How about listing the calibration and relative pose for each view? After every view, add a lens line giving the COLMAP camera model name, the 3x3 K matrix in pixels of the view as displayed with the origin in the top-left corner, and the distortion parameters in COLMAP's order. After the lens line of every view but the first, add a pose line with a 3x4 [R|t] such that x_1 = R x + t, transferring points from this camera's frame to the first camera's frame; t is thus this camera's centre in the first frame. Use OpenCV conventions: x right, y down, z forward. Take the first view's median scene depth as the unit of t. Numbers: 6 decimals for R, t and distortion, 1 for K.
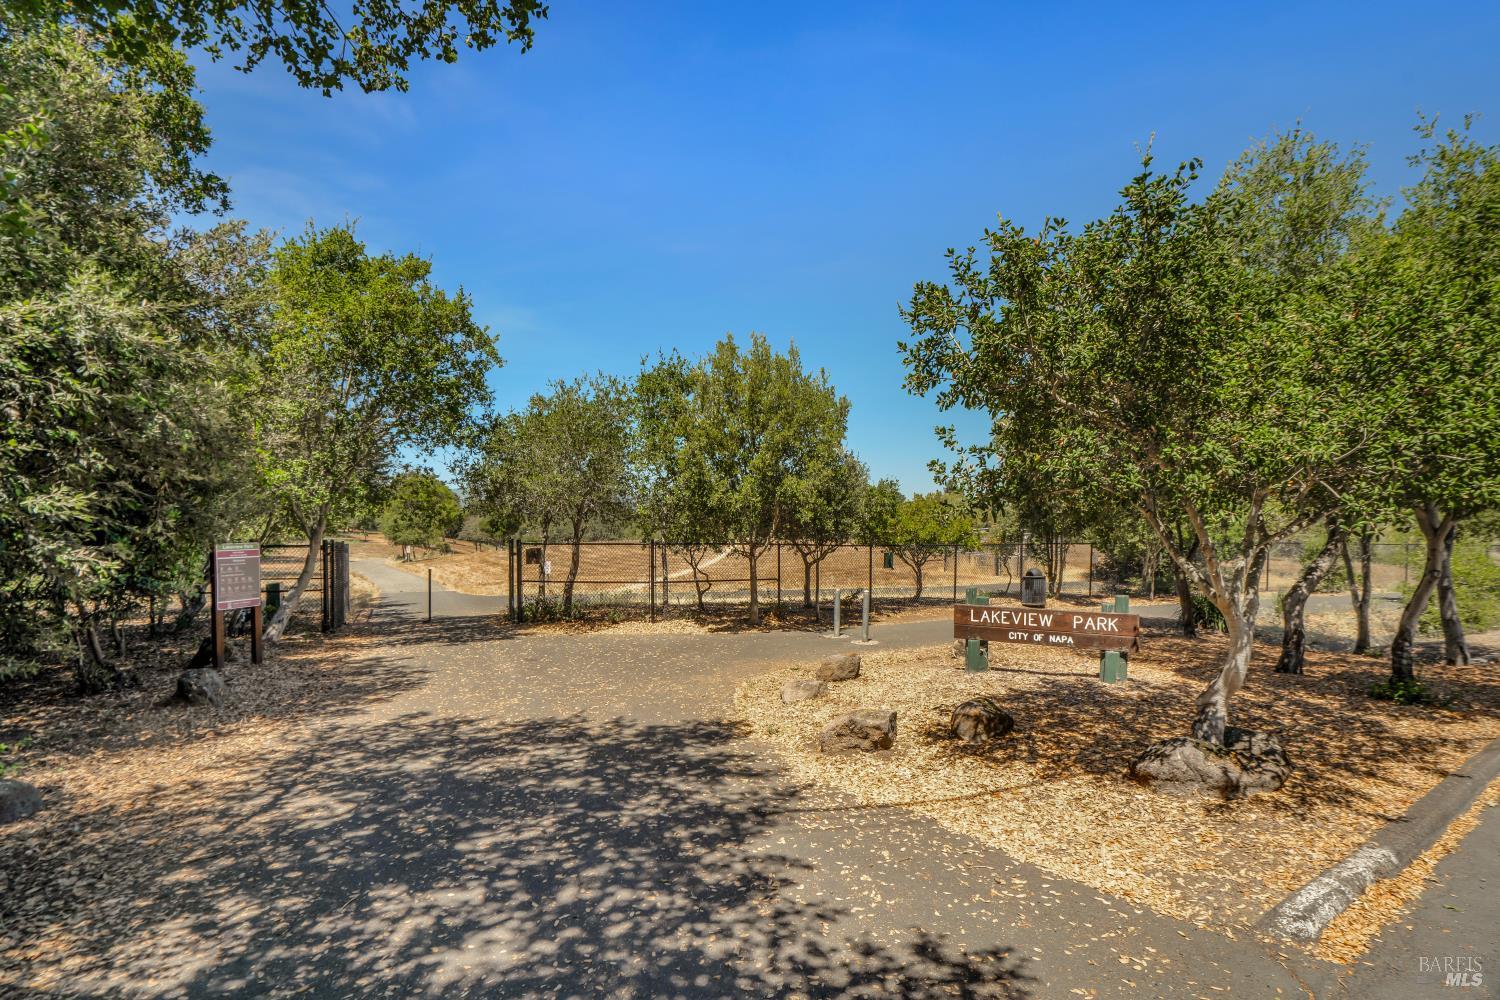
lens RADIAL K [[723.2, 0, 760.5], [0, 723.2, 511.5], [0, 0, 1]] dist [-0.019229, 0.001637]
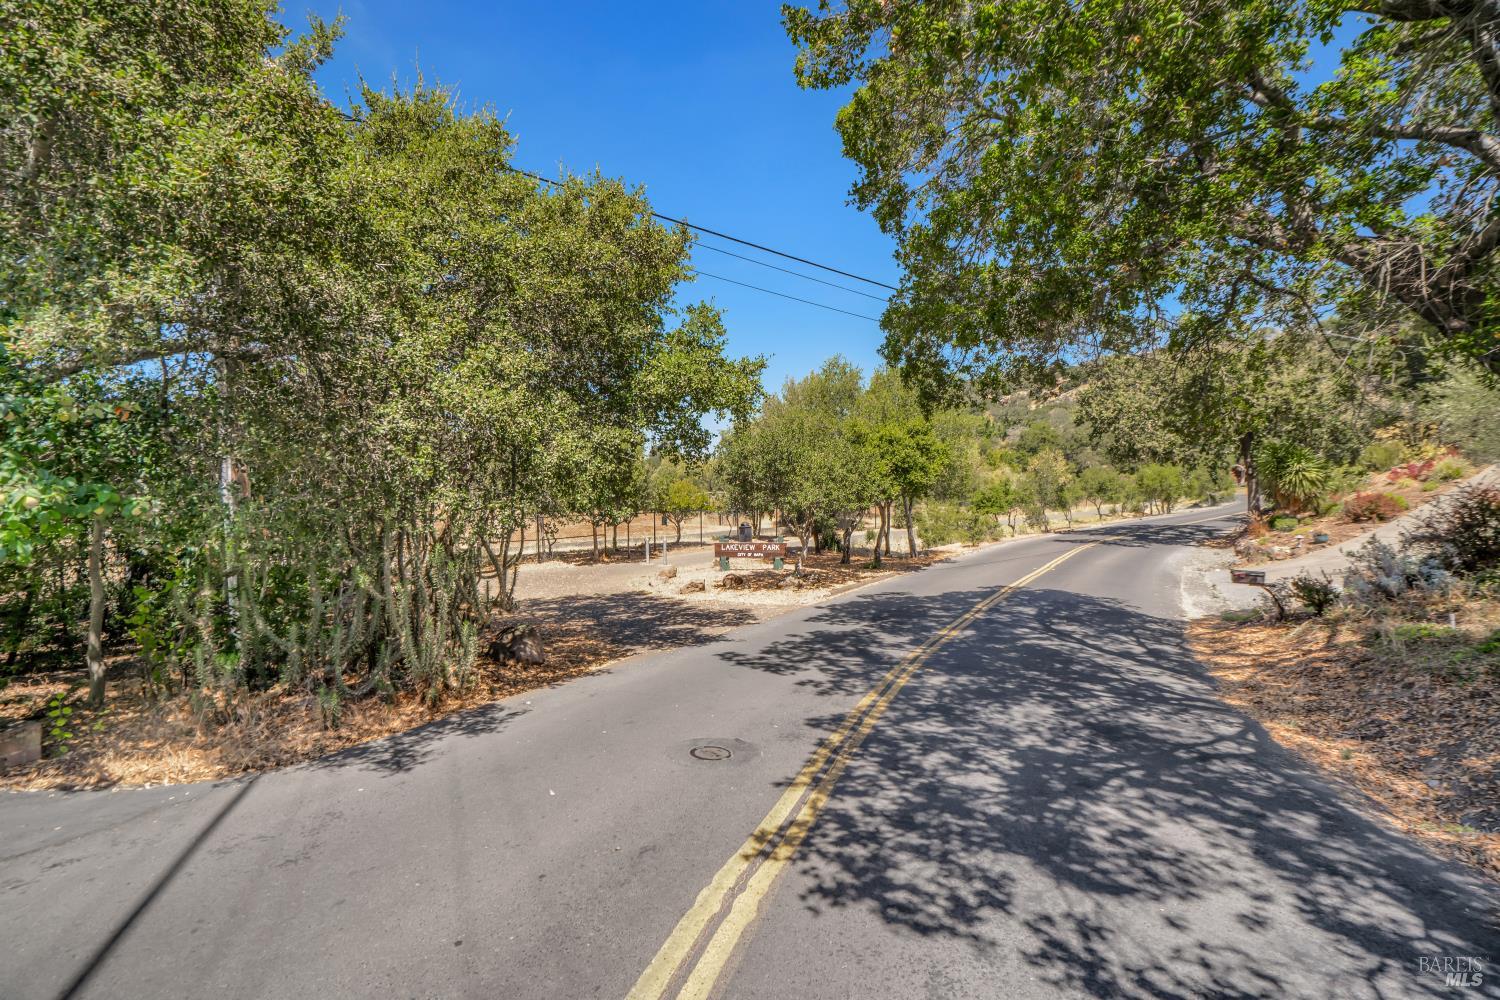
lens RADIAL K [[723.2, 0, 752.8], [0, 723.2, 499.9], [0, 0, 1]] dist [-0.019229, 0.001637]
pose [[0.927497, -0.026622, 0.372881, -0.285706], [0.006280, 0.998430, 0.055661, -0.080670], [-0.373777, -0.049284, 0.926208, -0.703408]]
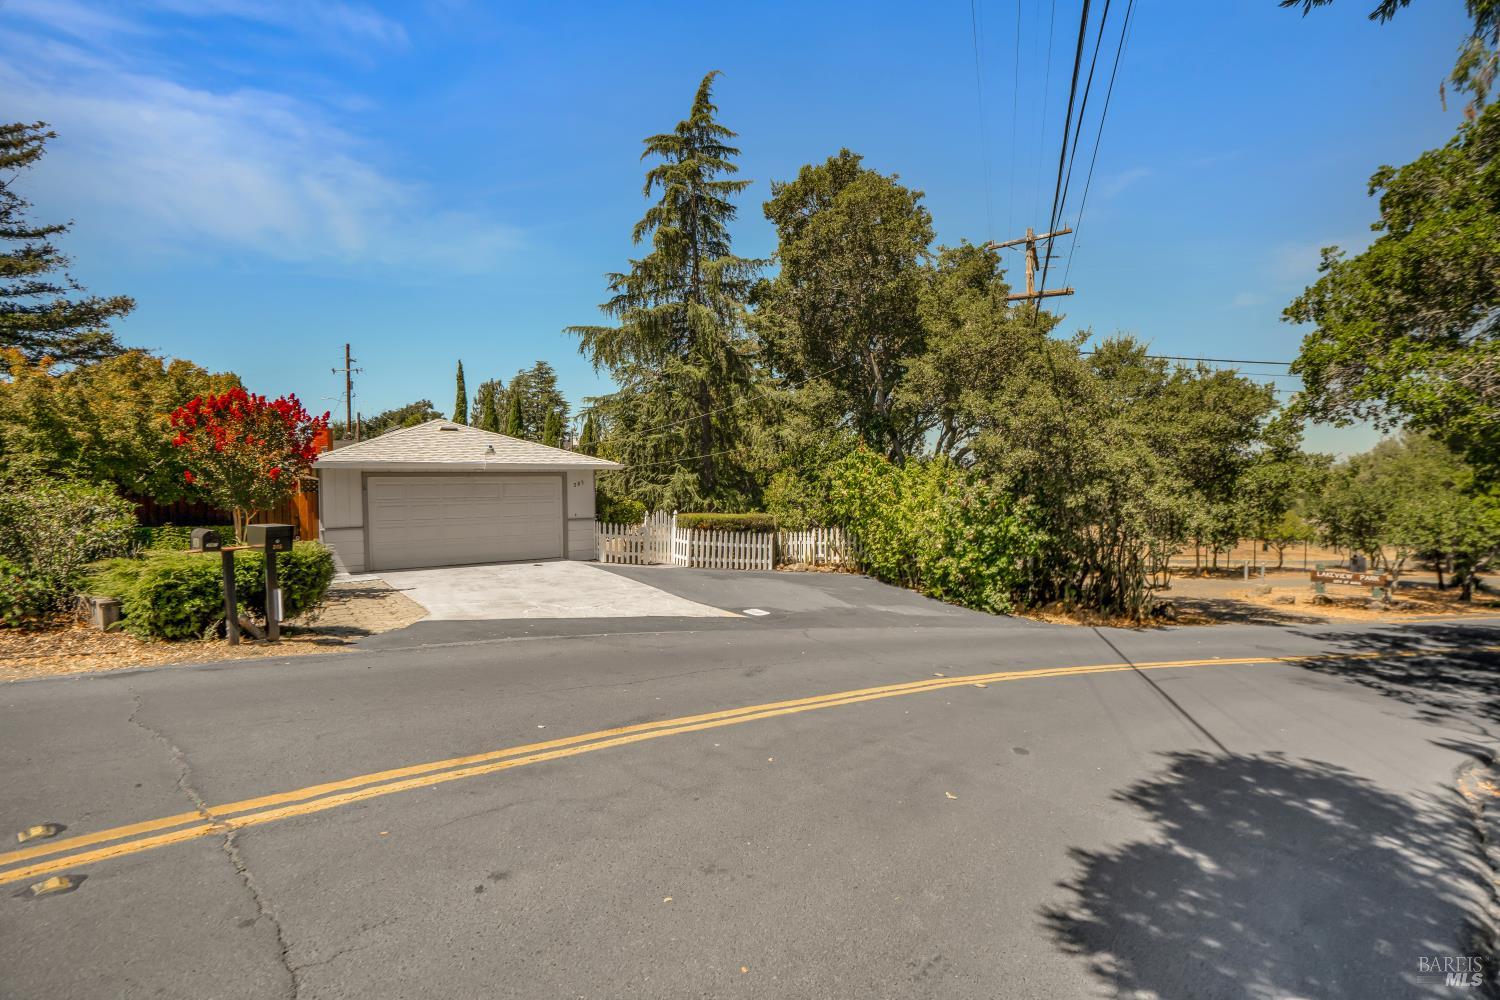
lens RADIAL K [[723.2, 0, 740.7], [0, 723.2, 499.7], [0, 0, 1]] dist [-0.019229, 0.001637]
pose [[0.926787, 0.007359, -0.375515, -0.453157], [0.008188, 0.999175, 0.039788, -0.165278], [0.375498, -0.039950, 0.925962, -1.456722]]
